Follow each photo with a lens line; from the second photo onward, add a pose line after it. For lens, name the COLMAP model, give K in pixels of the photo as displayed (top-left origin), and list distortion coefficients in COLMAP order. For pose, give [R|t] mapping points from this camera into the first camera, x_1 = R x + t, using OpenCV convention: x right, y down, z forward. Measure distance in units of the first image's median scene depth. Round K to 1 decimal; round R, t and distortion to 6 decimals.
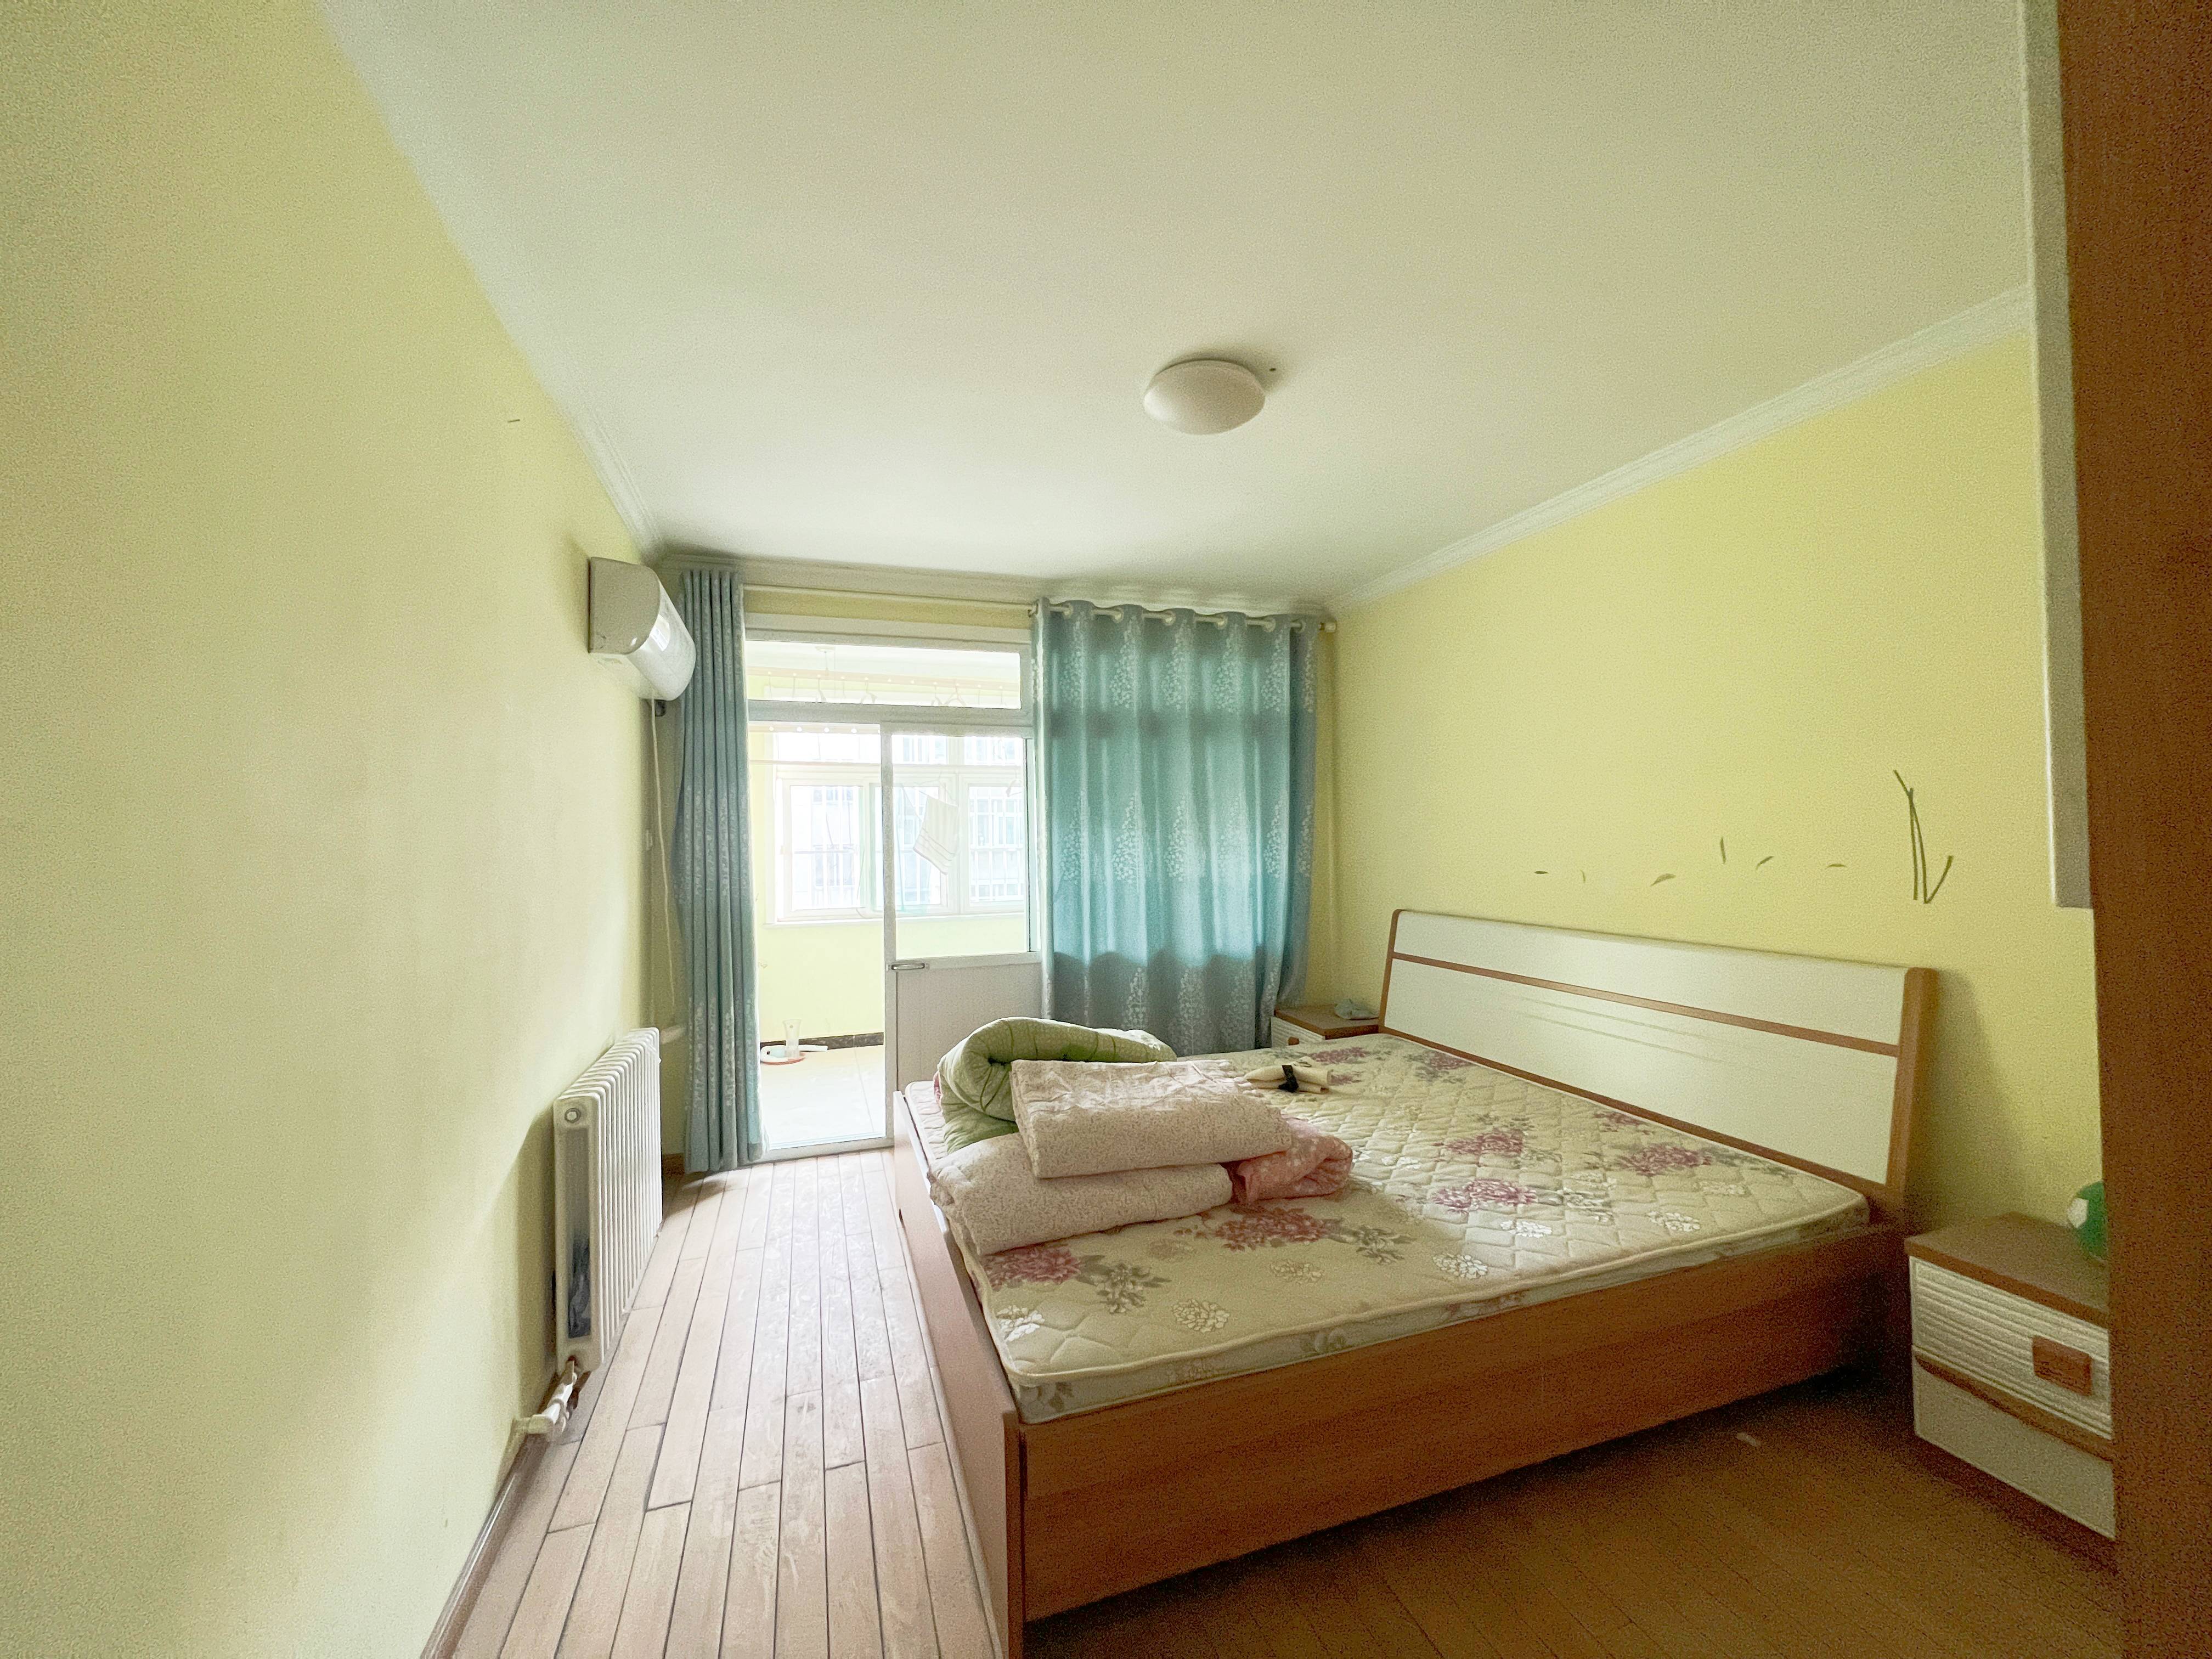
lens RADIAL K [[890.0, 0, 1105.8], [0, 890.0, 830.1], [0, 0, 1]] dist [0.000897, 0.000049]
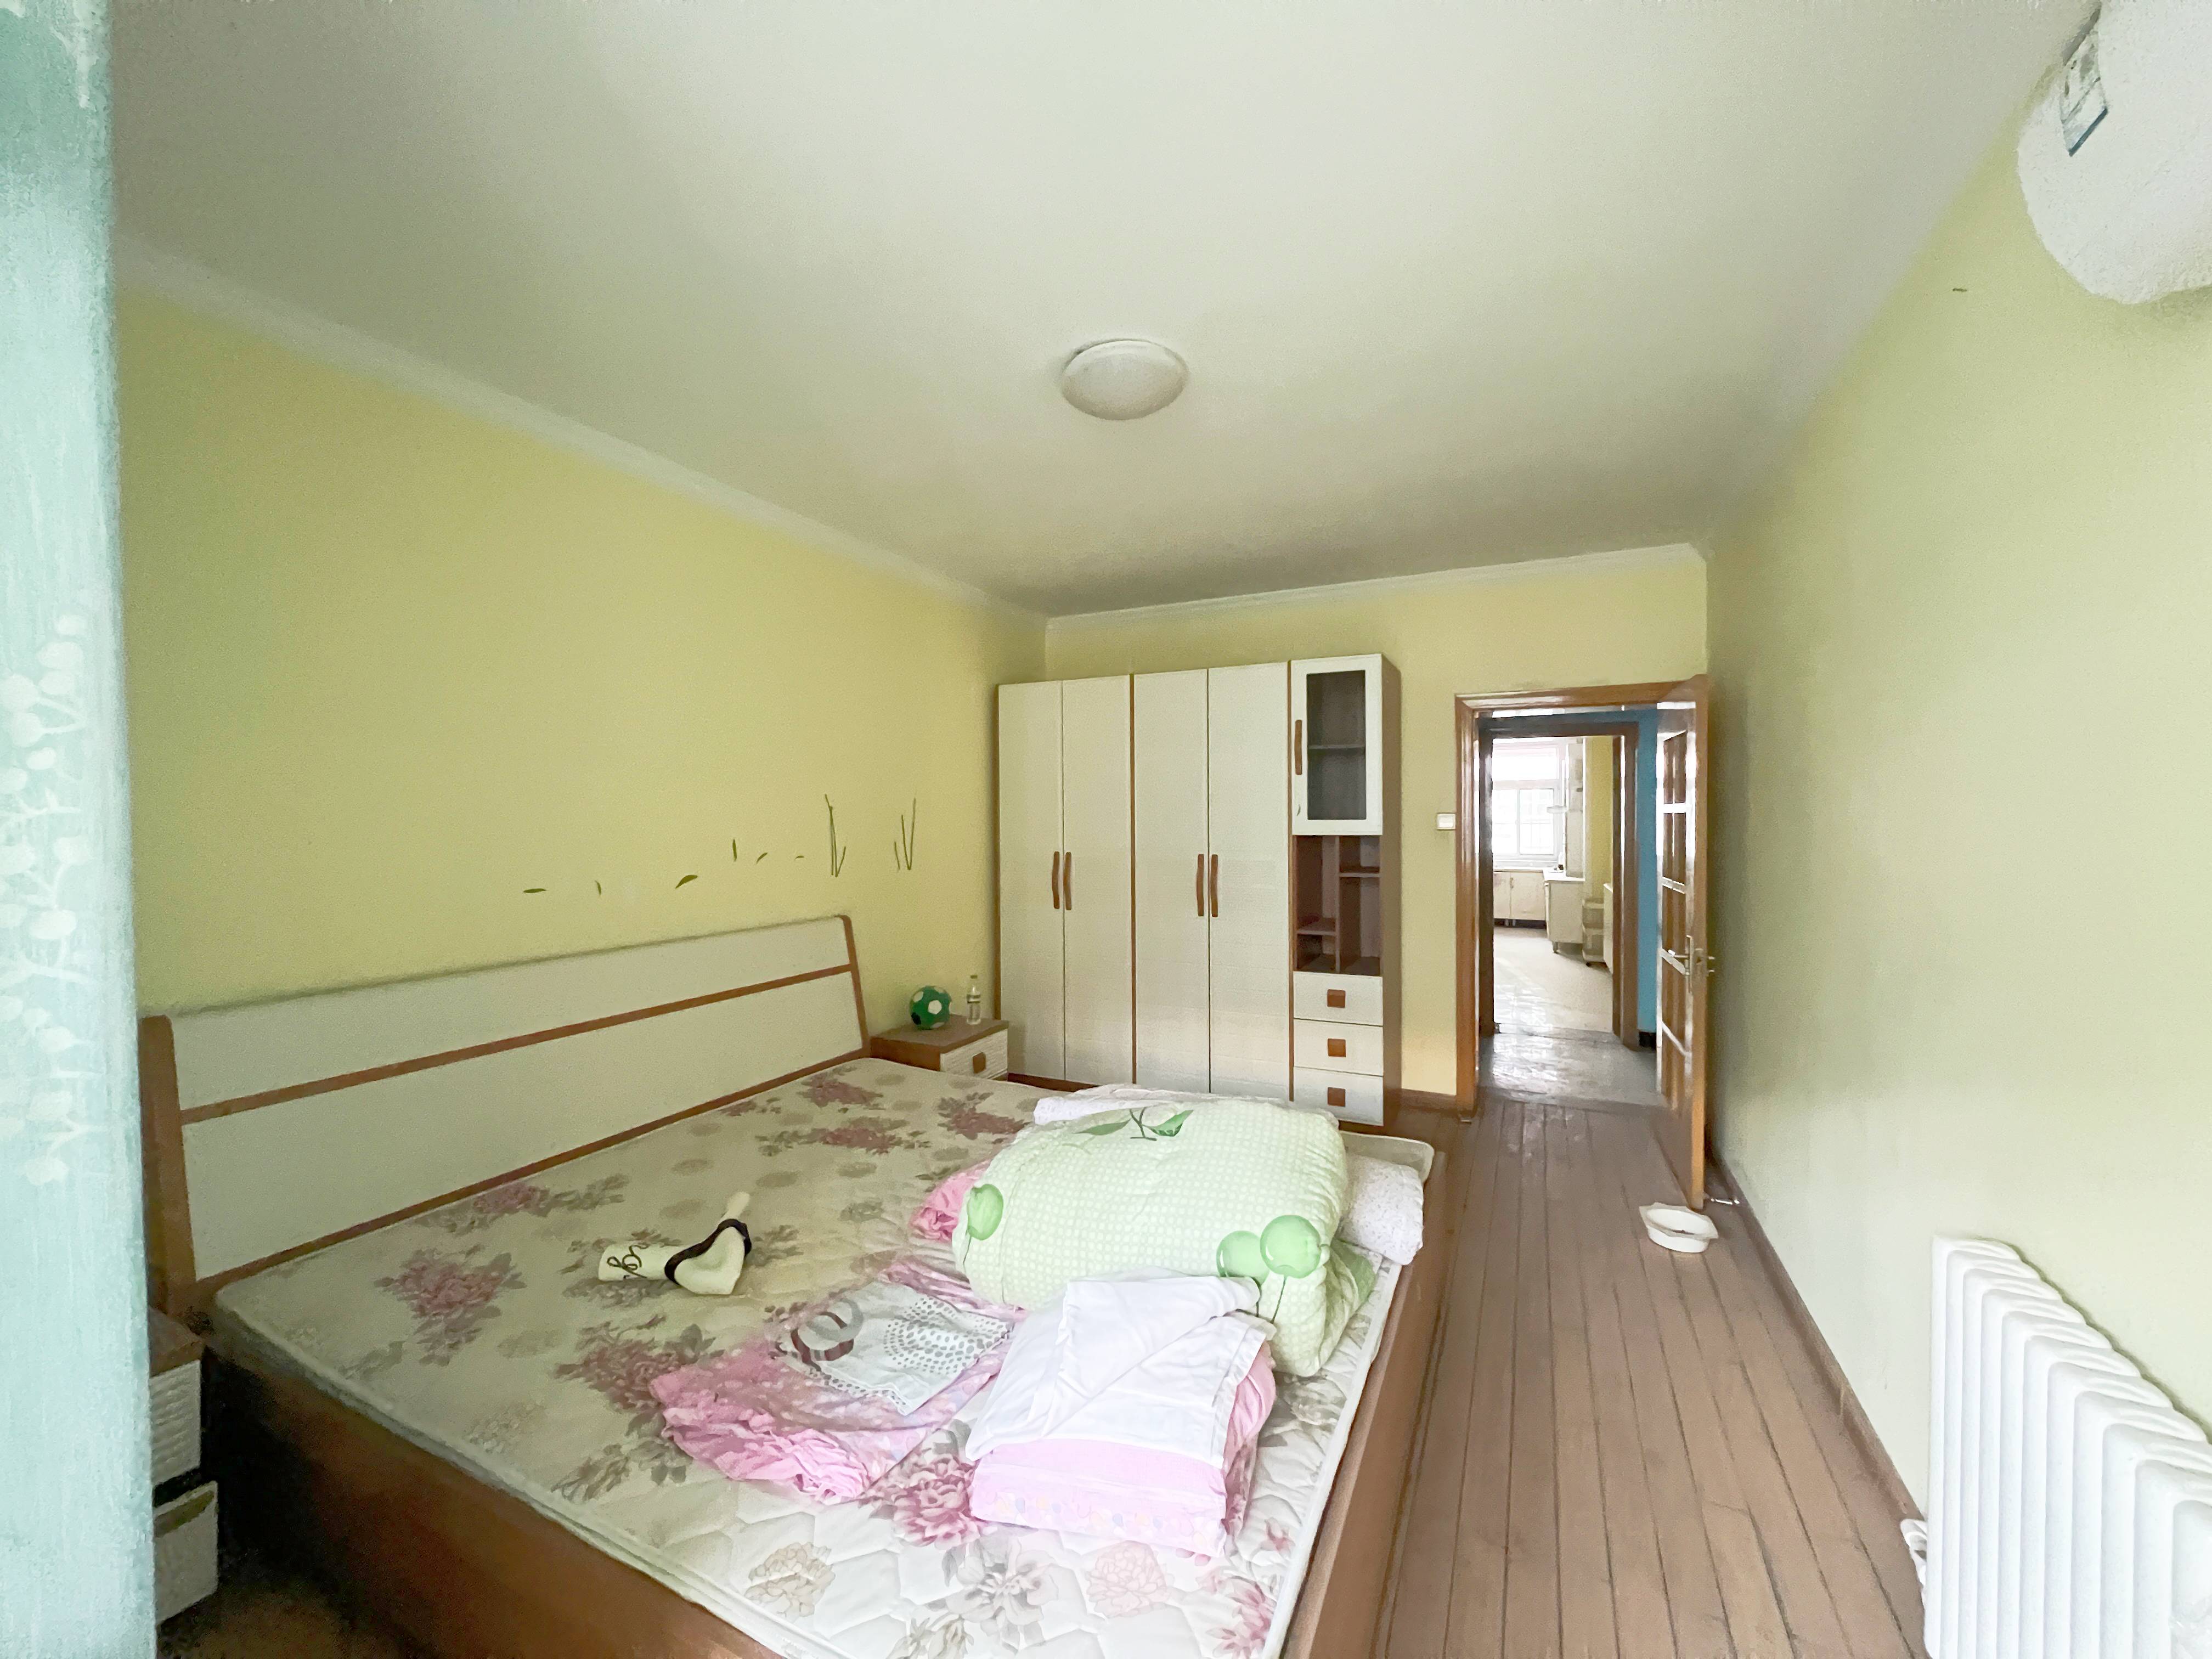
lens RADIAL K [[890.0, 0, 1096.2], [0, 890.0, 829.4], [0, 0, 1]] dist [0.000897, 0.000049]
pose [[-0.710194, 0.006181, 0.703979, -0.476212], [0.008205, 0.999966, -0.000501, 0.000422], [-0.703958, 0.005420, -0.710221, 1.501267]]
